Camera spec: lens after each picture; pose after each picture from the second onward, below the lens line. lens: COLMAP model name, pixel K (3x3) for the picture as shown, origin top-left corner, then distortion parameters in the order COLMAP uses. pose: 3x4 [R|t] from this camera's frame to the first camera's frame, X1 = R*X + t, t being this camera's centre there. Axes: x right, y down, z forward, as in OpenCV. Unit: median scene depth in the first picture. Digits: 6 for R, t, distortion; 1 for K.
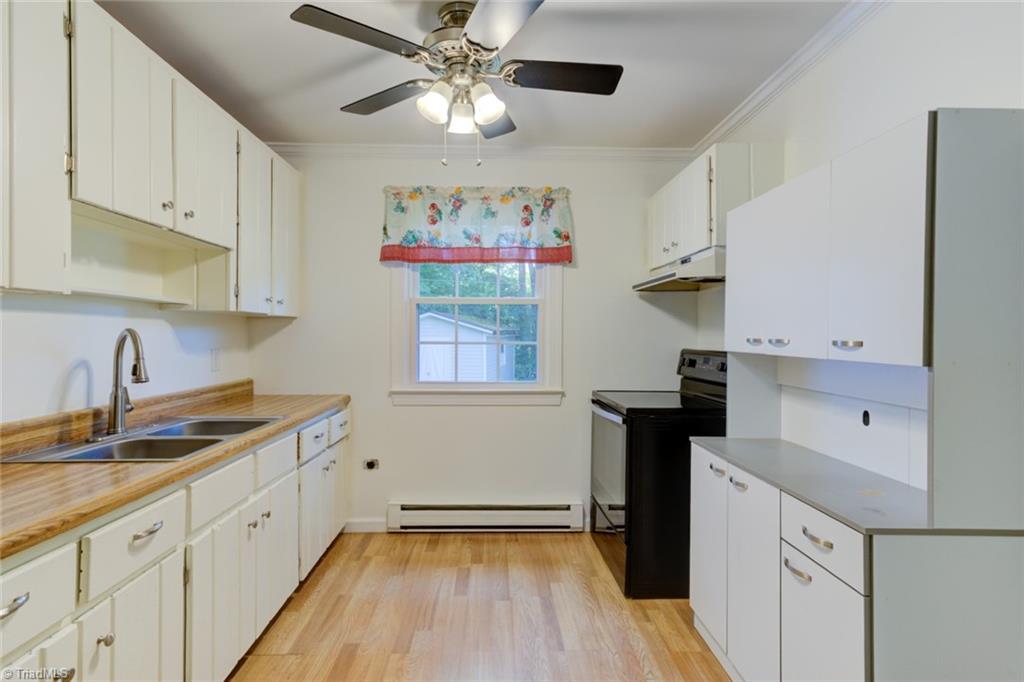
lens RADIAL K [[497.9, 0, 503.5], [0, 497.9, 335.3], [0, 0, 1]] dist [0.006955, 0.009709]
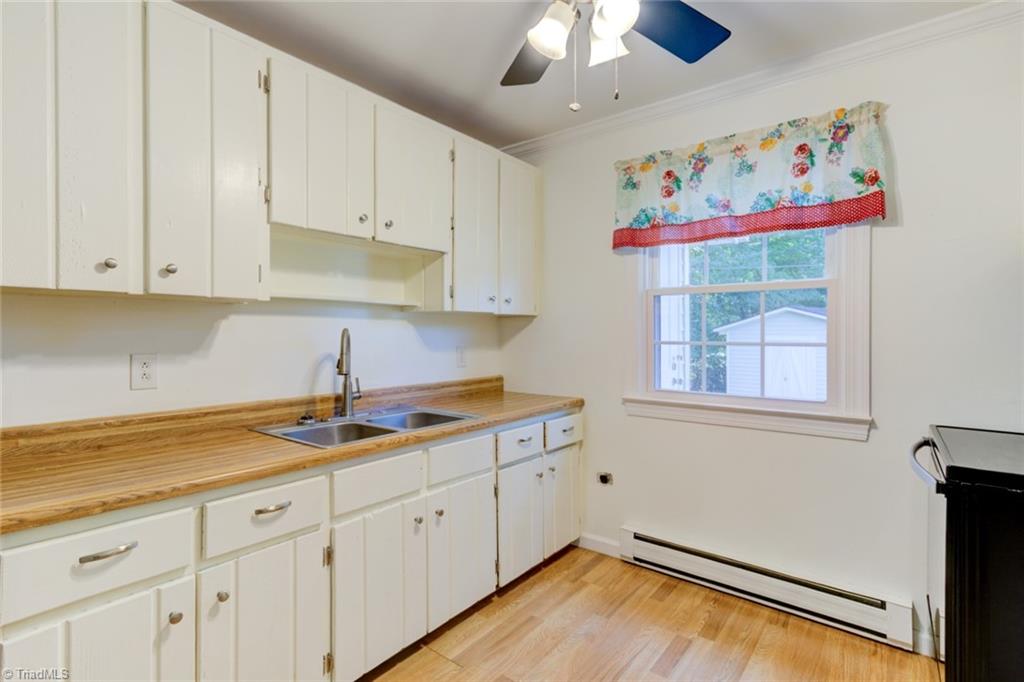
lens RADIAL K [[497.9, 0, 509.2], [0, 497.9, 336.3], [0, 0, 1]] dist [0.006955, 0.009709]
pose [[0.771481, 0.001296, -0.636251, 0.202670], [0.001060, 0.999994, 0.003322, 0.001556], [0.636252, -0.003238, 0.771475, 0.239551]]
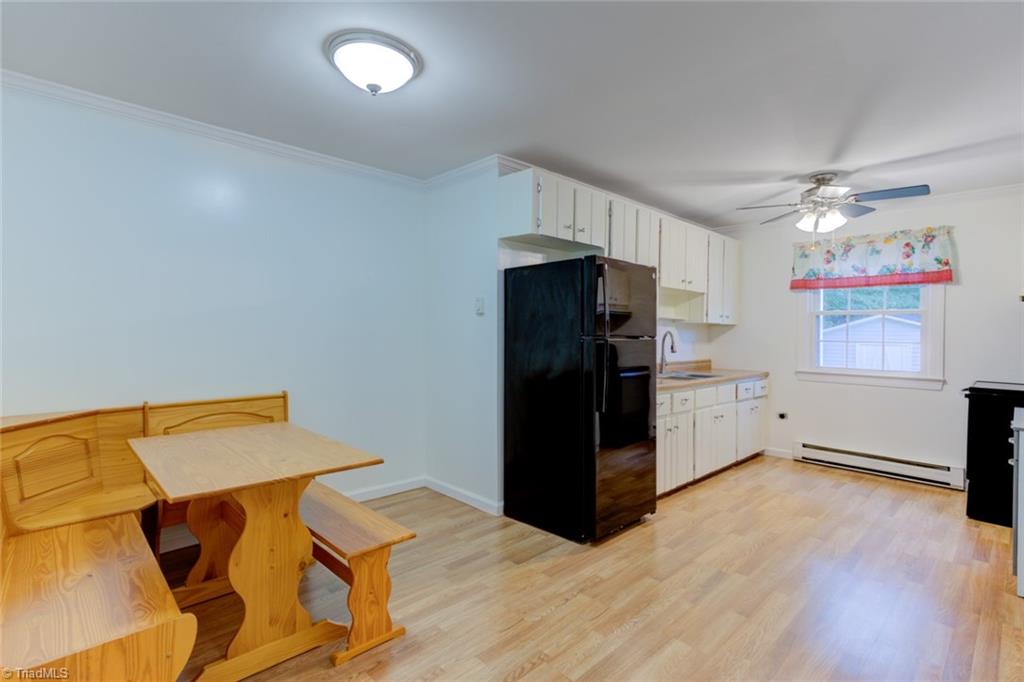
lens RADIAL K [[497.9, 0, 503.8], [0, 497.9, 335.6], [0, 0, 1]] dist [0.006955, 0.009709]
pose [[0.681344, 0.010138, -0.731893, 0.355097], [-0.012670, 0.999918, 0.002055, 0.009503], [0.731854, 0.007872, 0.681416, -0.897380]]
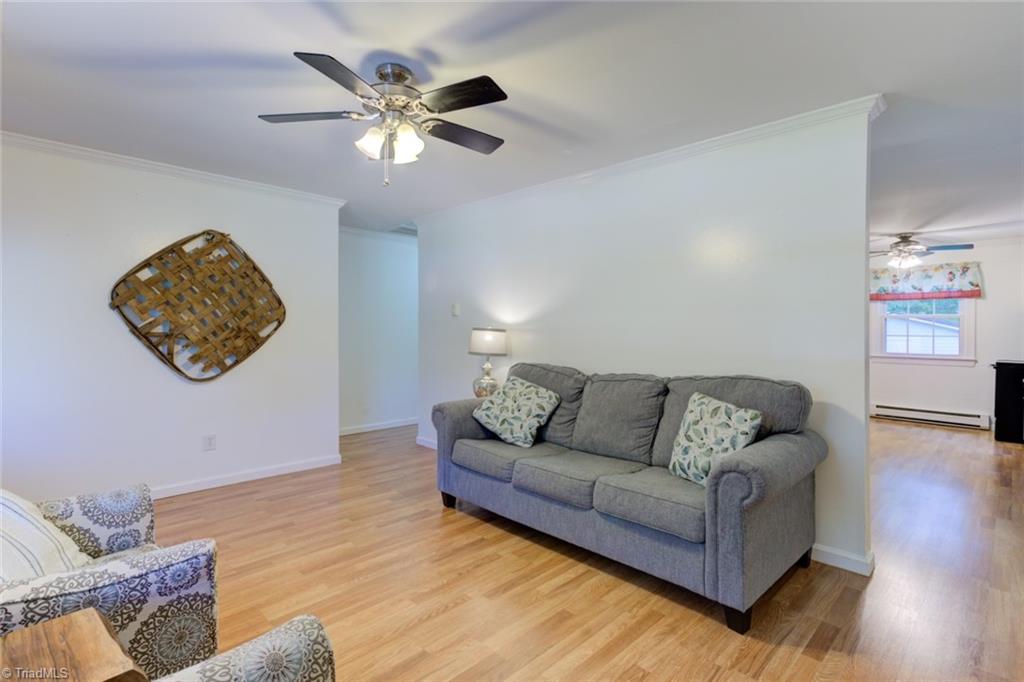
lens RADIAL K [[497.9, 0, 501.8], [0, 497.9, 331.7], [0, 0, 1]] dist [0.006955, 0.009709]
pose [[0.689683, 0.004933, -0.724094, 0.330516], [-0.007220, 0.999974, -0.000064, 0.012991], [0.724075, 0.005272, 0.689701, -2.194558]]
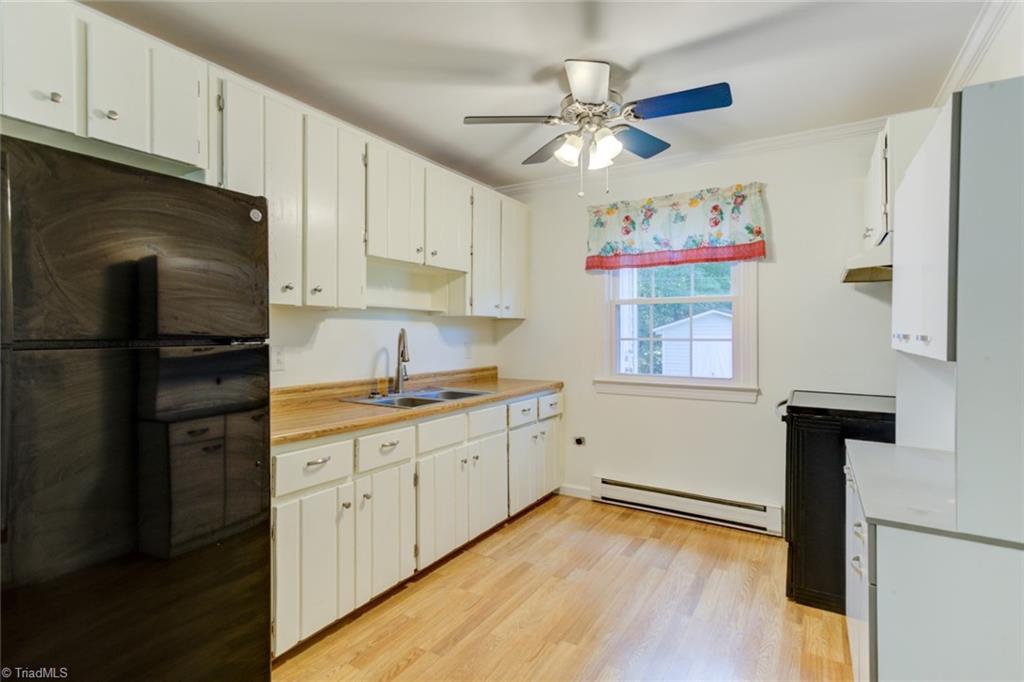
lens RADIAL K [[497.9, 0, 507.4], [0, 497.9, 333.8], [0, 0, 1]] dist [0.006955, 0.009709]
pose [[0.837802, -0.001431, -0.545972, 0.287751], [0.000826, 0.999999, -0.001353, 0.004954], [0.545973, 0.000682, 0.837802, -0.111730]]
